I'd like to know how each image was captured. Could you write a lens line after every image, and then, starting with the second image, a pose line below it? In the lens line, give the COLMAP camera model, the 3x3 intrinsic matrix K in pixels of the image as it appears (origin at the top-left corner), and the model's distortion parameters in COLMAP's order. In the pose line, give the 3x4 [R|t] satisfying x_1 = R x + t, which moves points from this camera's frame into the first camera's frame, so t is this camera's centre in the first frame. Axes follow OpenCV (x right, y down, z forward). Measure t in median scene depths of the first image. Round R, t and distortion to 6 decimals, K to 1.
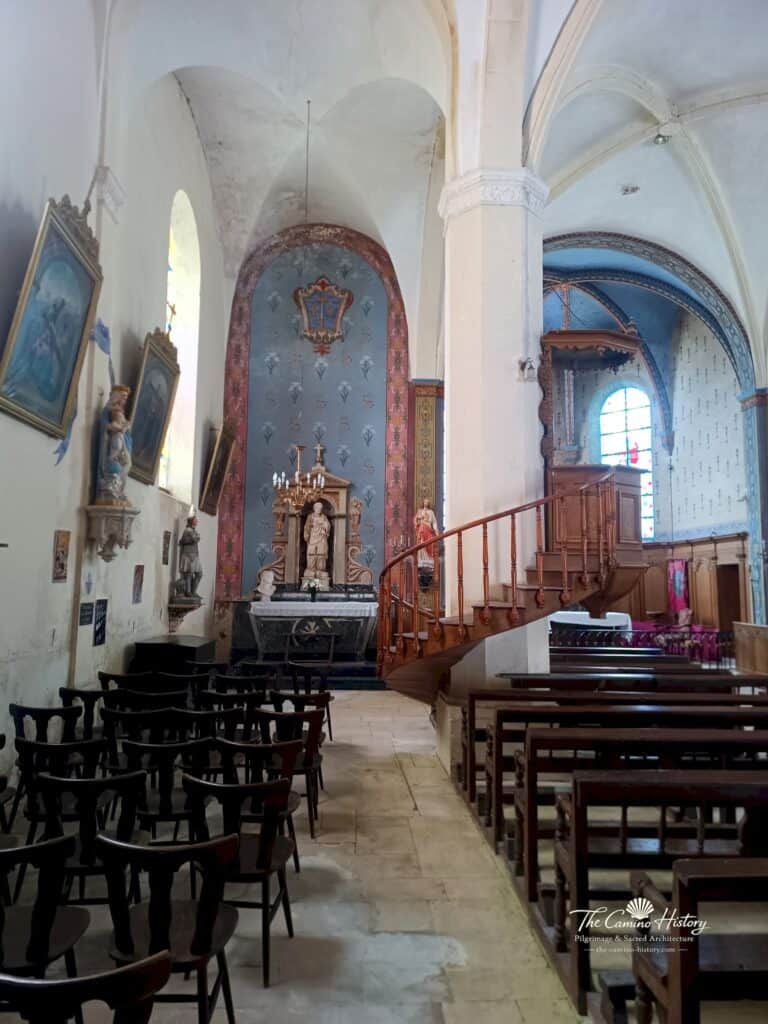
lens RADIAL K [[733.0, 0, 382.6], [0, 733.0, 510.0], [0, 0, 1]] dist [-0.003425, -0.013930]
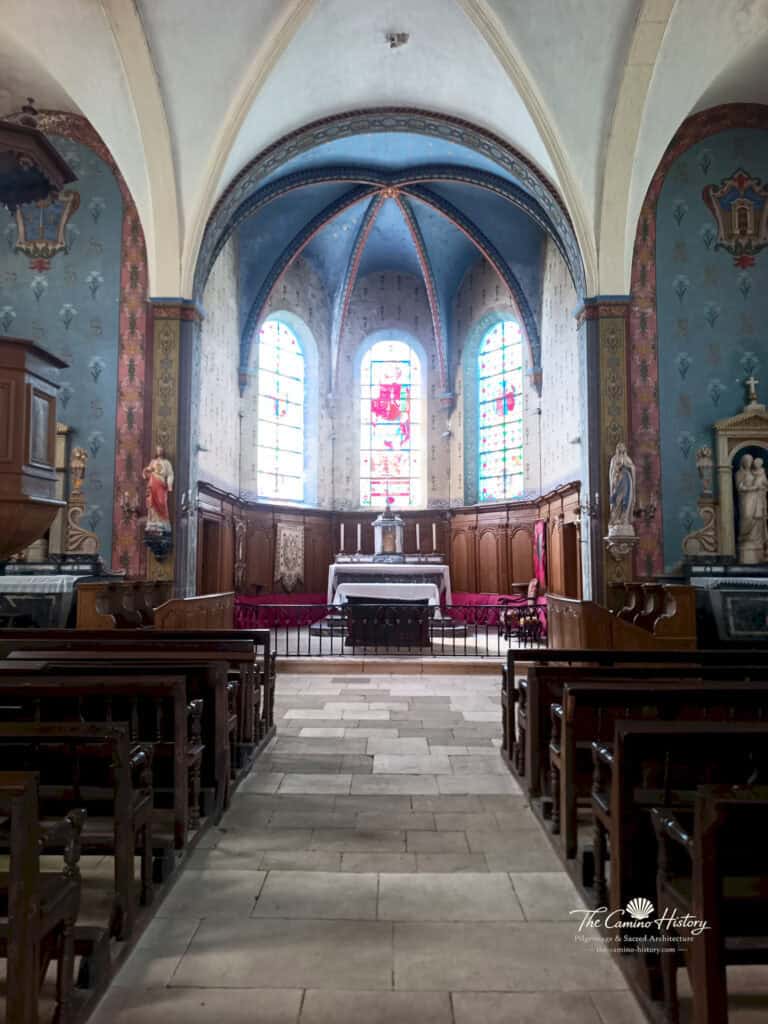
lens RADIAL K [[740.1, 0, 385.1], [0, 740.1, 511.8], [0, 0, 1]] dist [-0.003536, -0.006885]
pose [[0.999150, -0.018929, -0.036607, 0.321746], [0.020016, 0.999362, 0.029579, 0.036392], [0.036024, -0.030286, 0.998892, 0.191073]]
